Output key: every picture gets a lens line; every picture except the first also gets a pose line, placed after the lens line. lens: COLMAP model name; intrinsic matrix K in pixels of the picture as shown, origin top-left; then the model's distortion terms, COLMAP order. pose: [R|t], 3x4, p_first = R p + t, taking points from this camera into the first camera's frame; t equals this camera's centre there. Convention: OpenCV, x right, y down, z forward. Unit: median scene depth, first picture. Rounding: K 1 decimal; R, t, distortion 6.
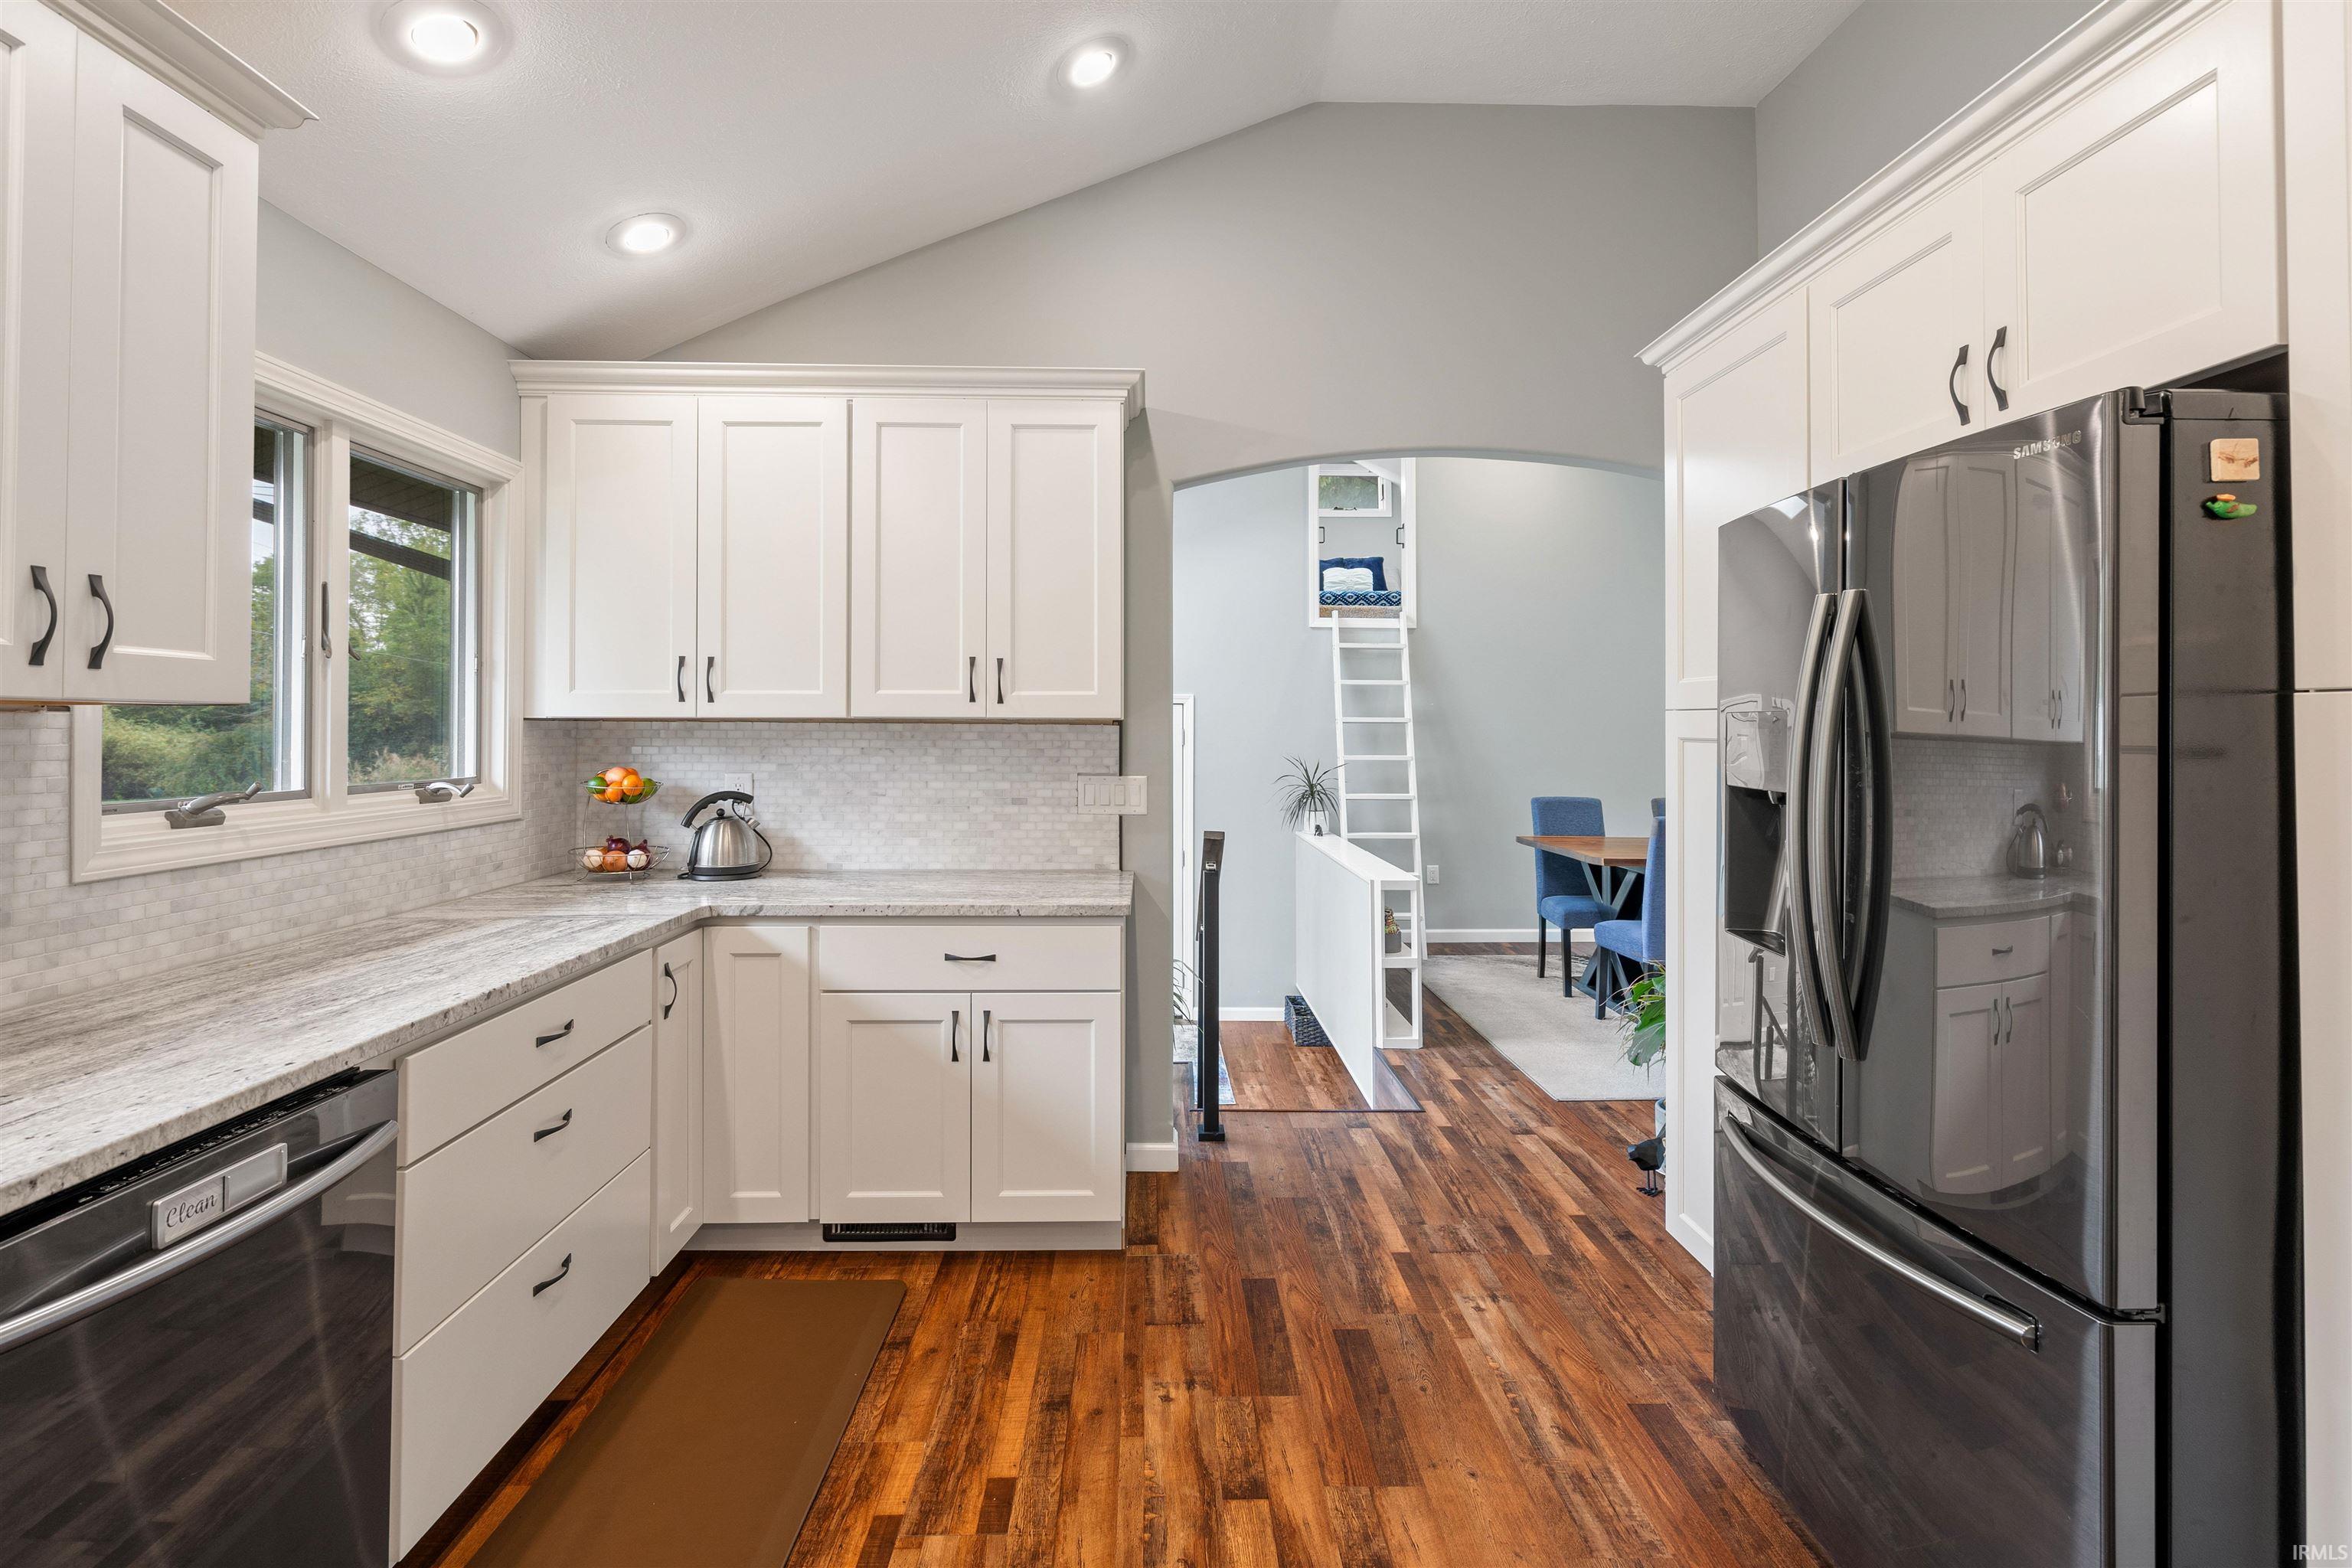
lens RADIAL K [[1106.0, 0, 1174.7], [0, 1106.0, 716.9], [0, 0, 1]] dist [-0.006300, 0.001250]
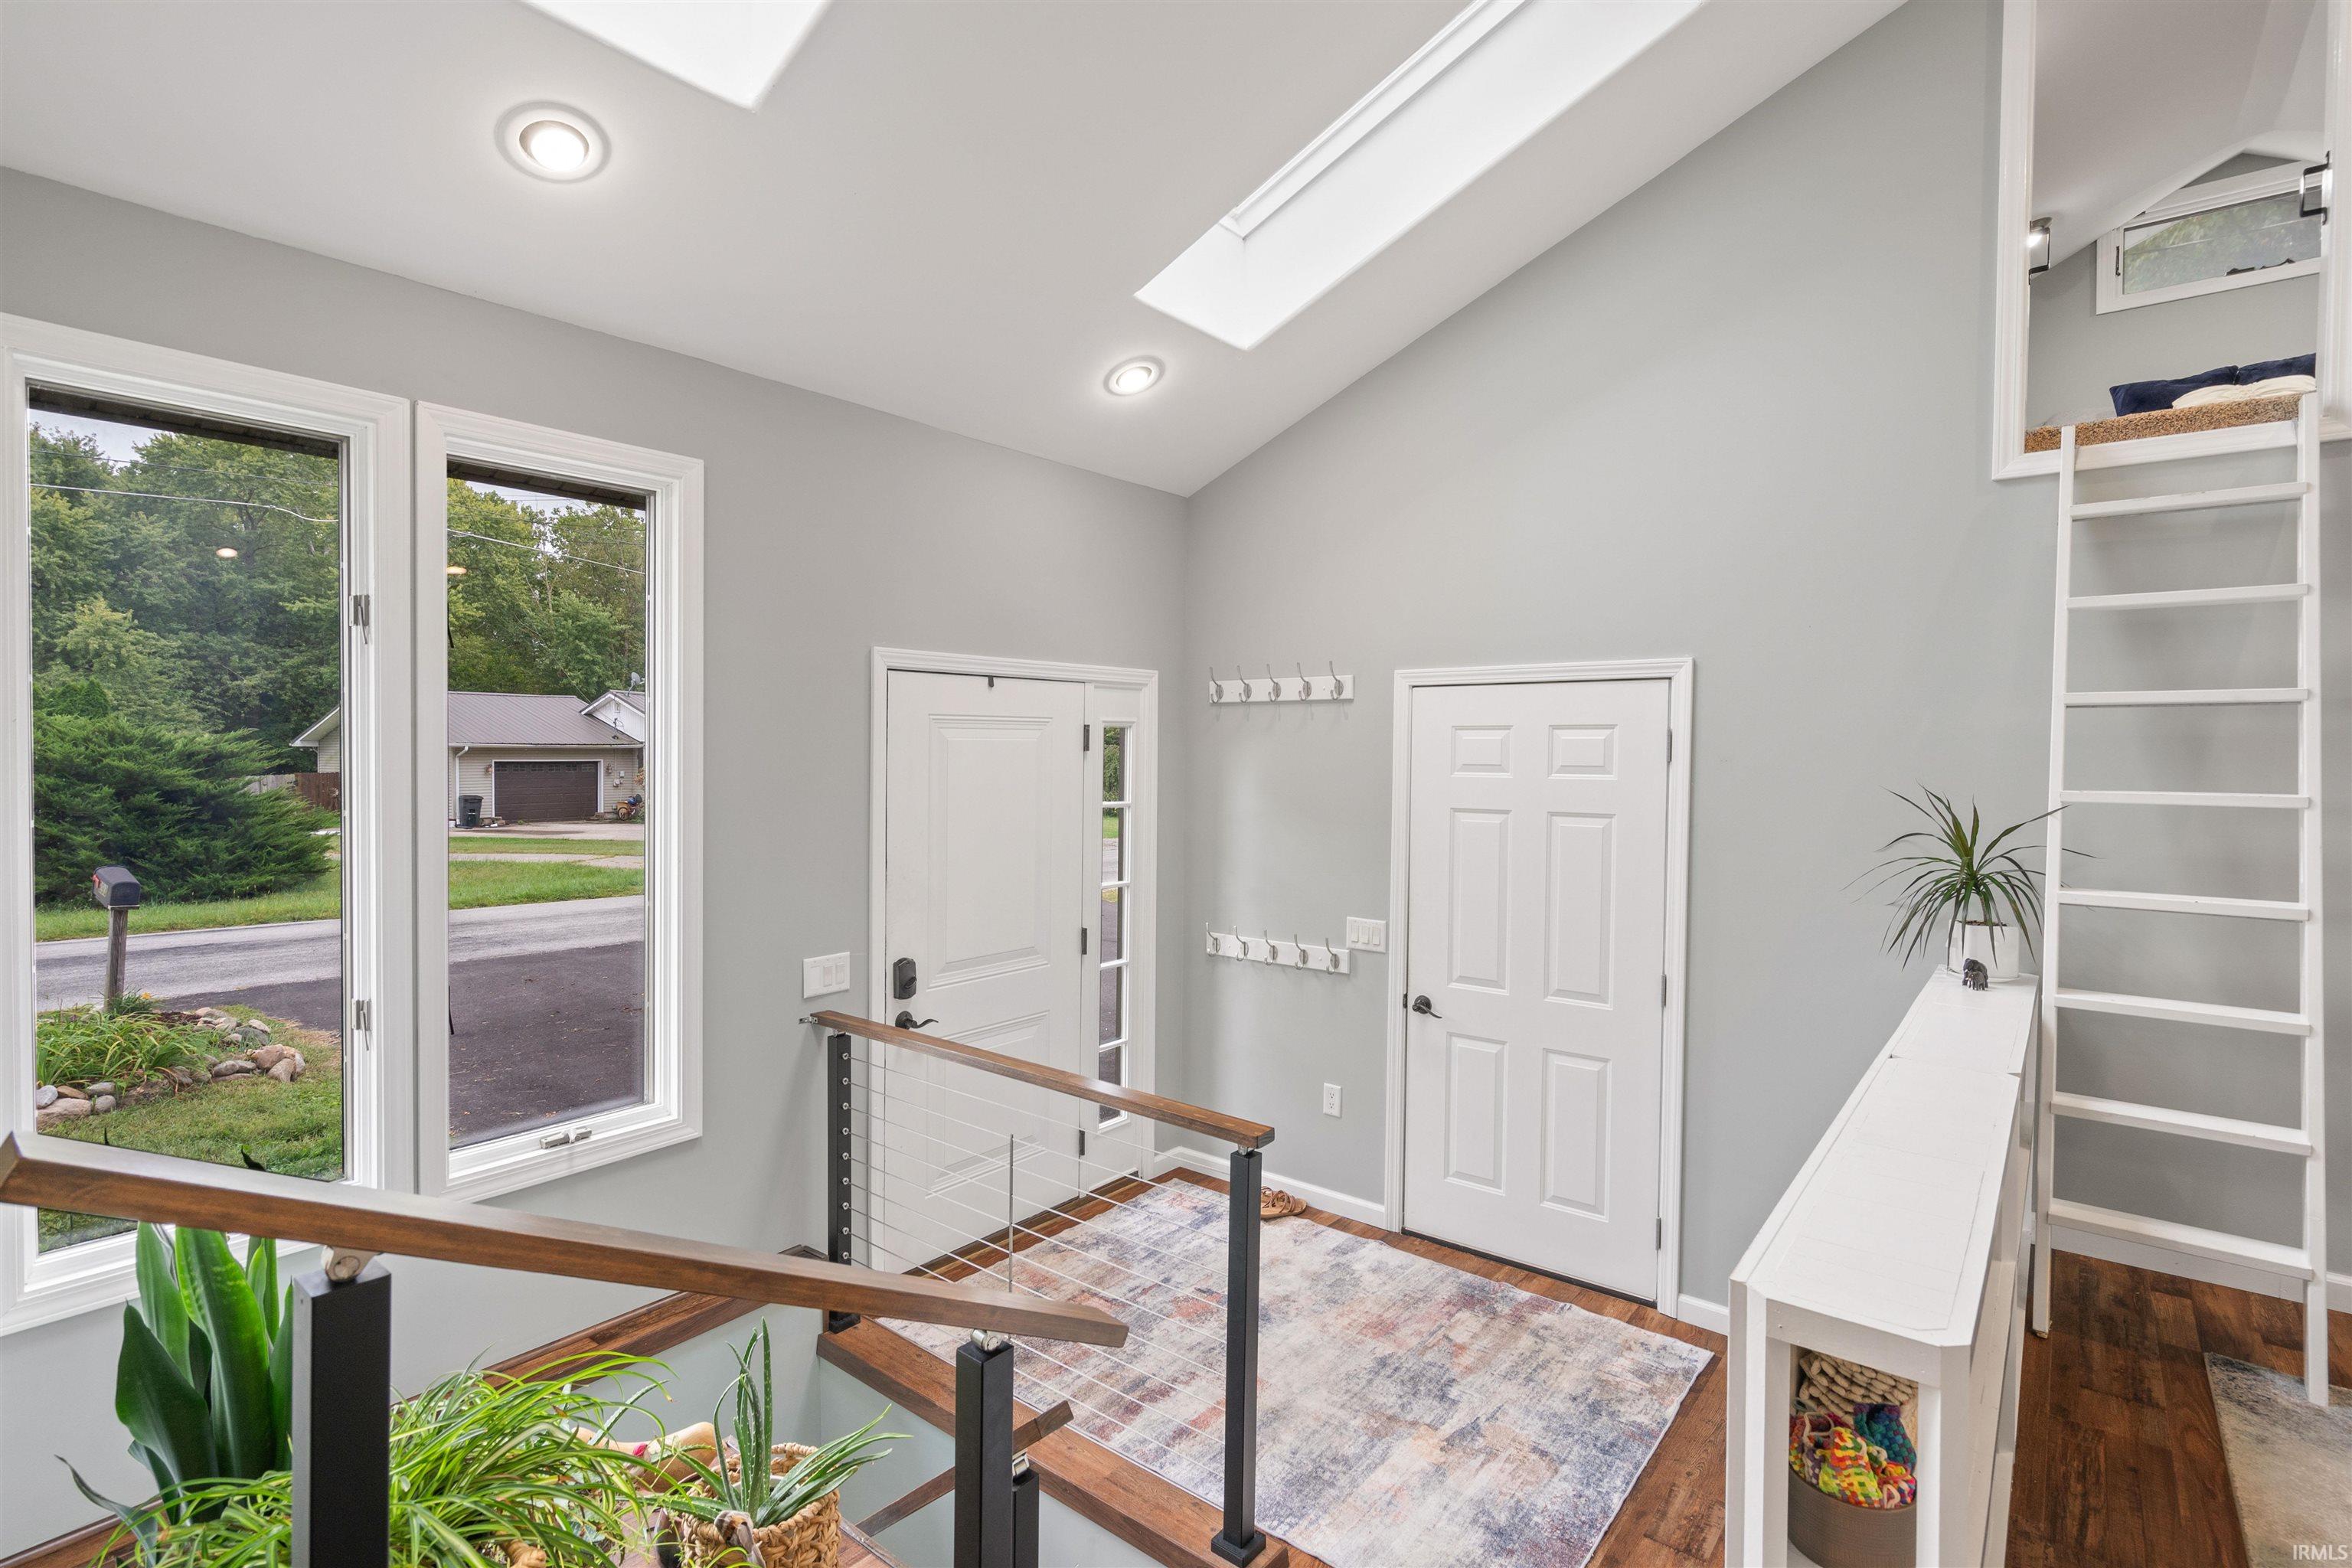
lens RADIAL K [[1123.7, 0, 1179.5], [0, 1123.7, 772.9], [0, 0, 1]] dist [-0.000847, 0.000226]
pose [[0.760856, 0.013427, -0.648782, 0.403353], [0.005636, 0.999611, 0.027297, 0.038918], [0.648896, -0.024426, 0.760485, 1.171262]]
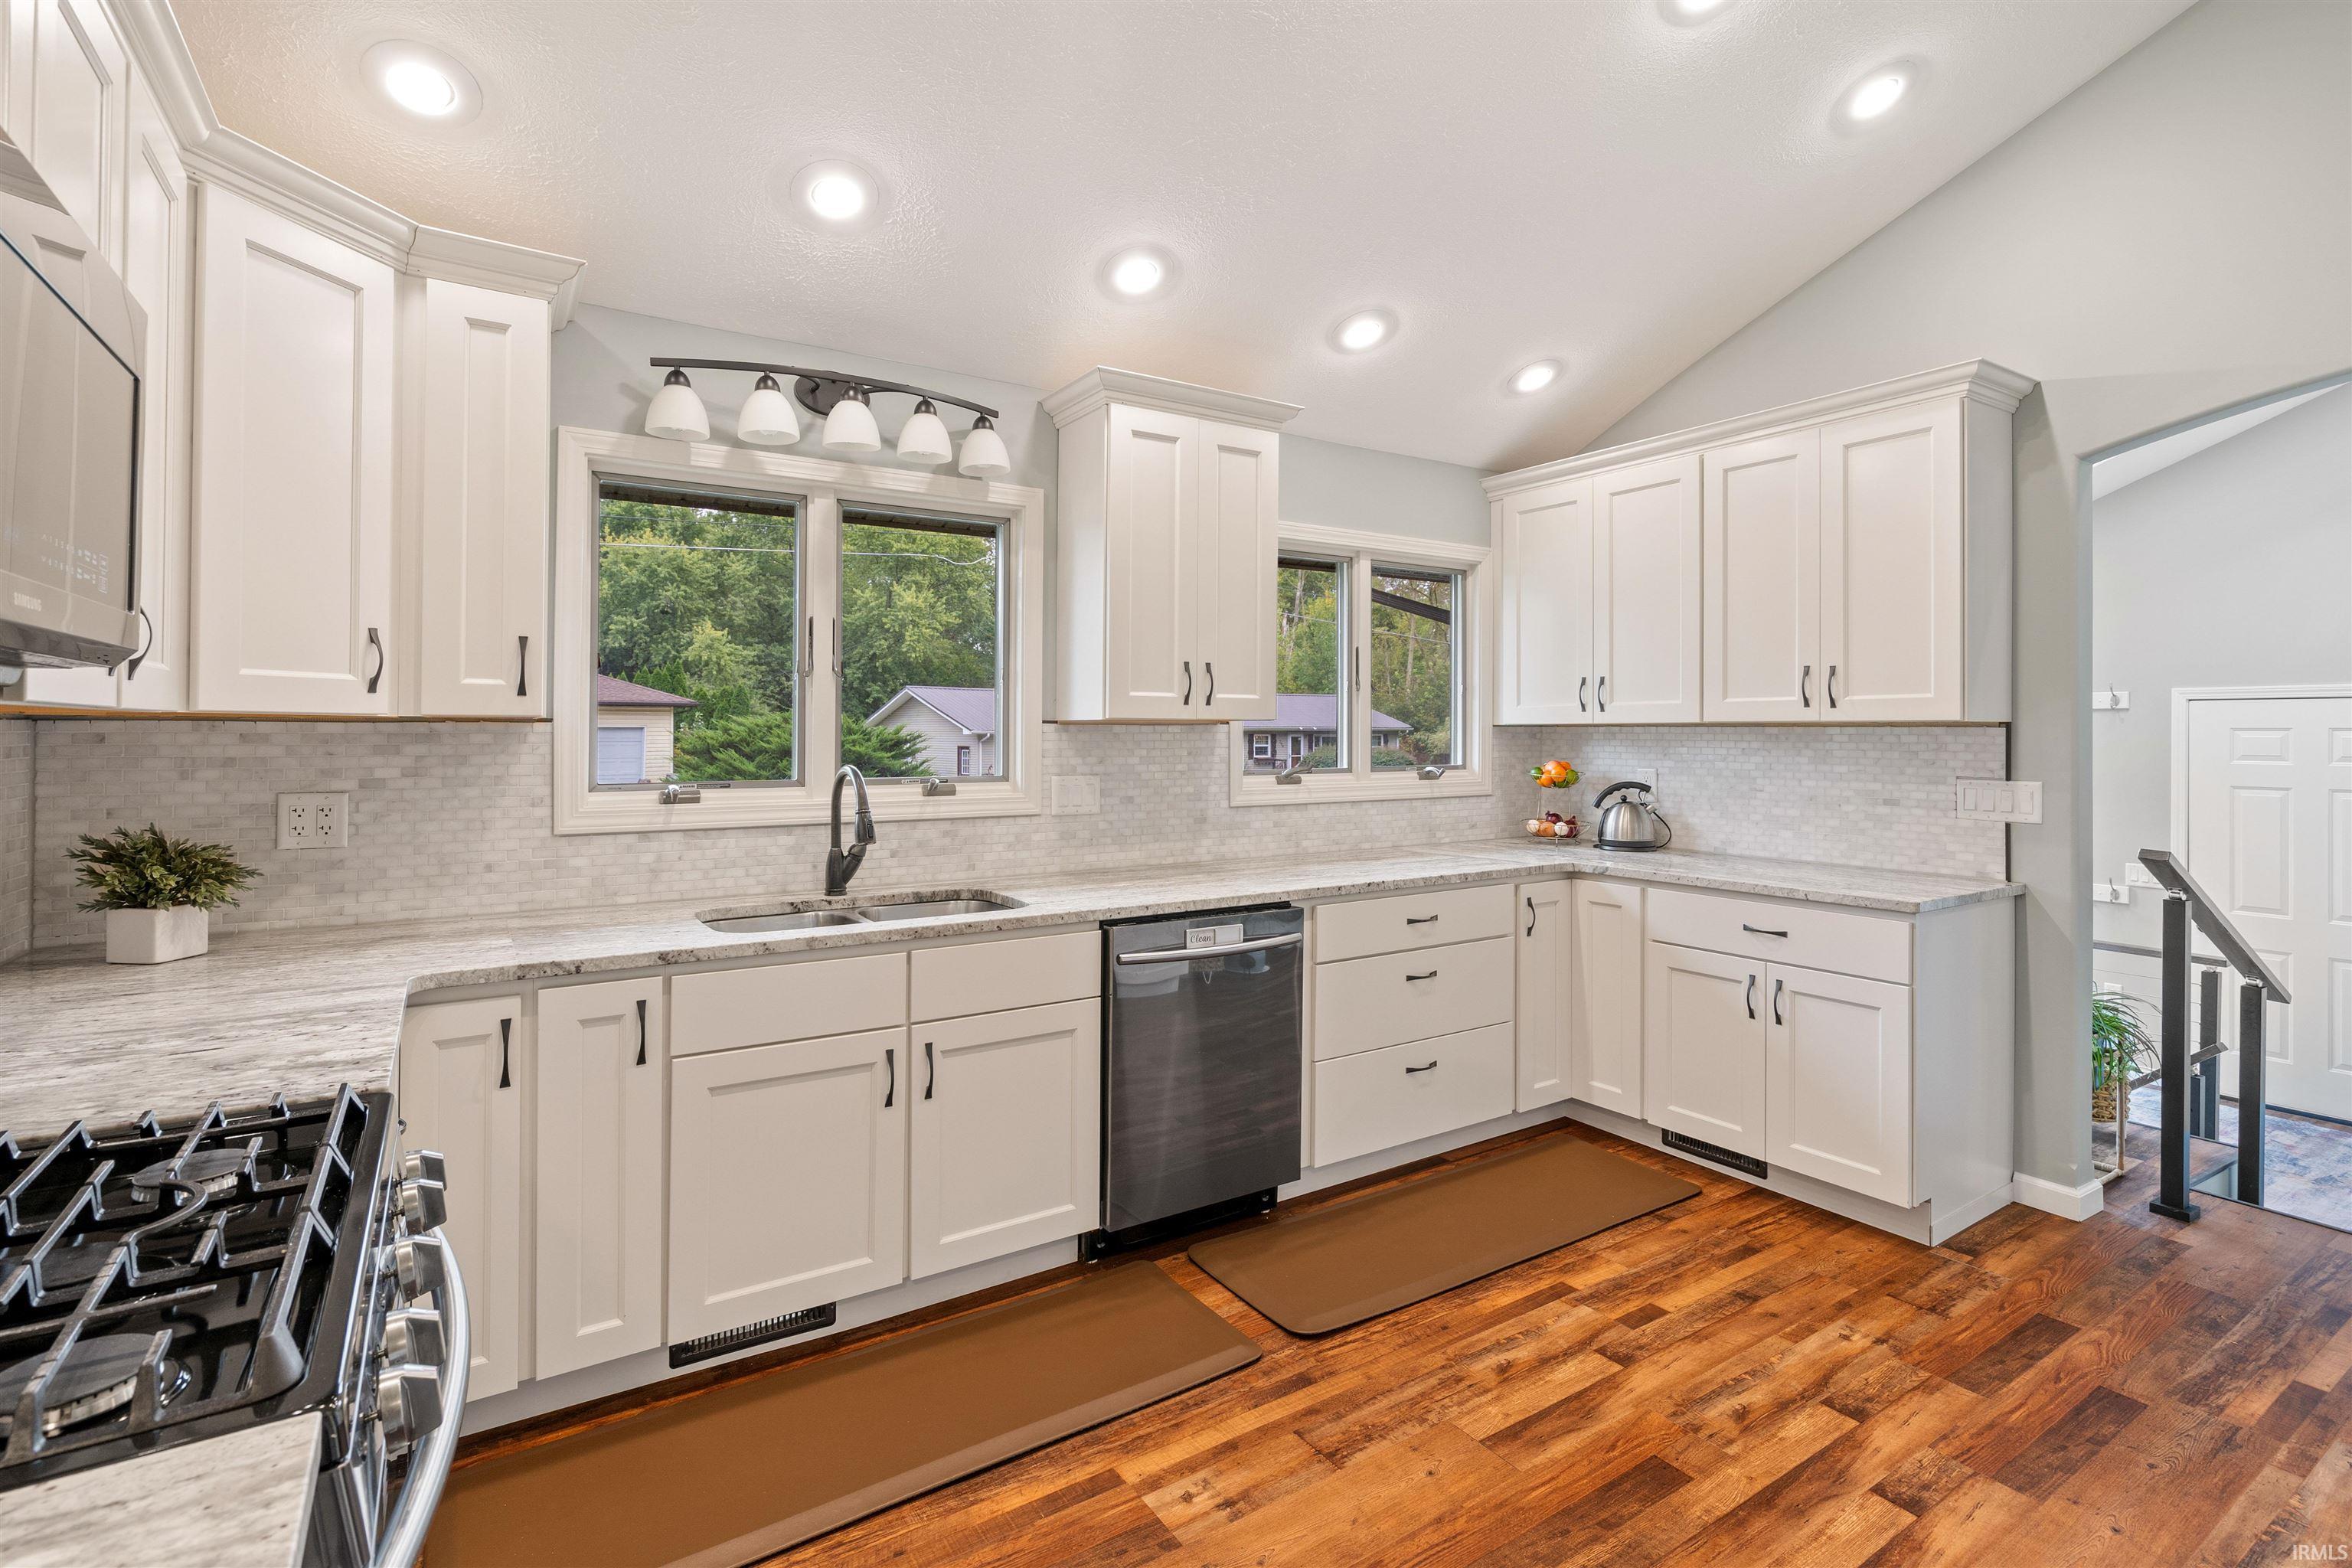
lens RADIAL K [[1106.0, 0, 1174.7], [0, 1106.0, 716.9], [0, 0, 1]] dist [-0.006300, 0.001250]
pose [[0.516641, -0.014607, -0.856077, 0.452119], [0.011354, 0.999883, -0.010208, 0.000448], [0.856127, -0.004446, 0.516747, -0.107156]]
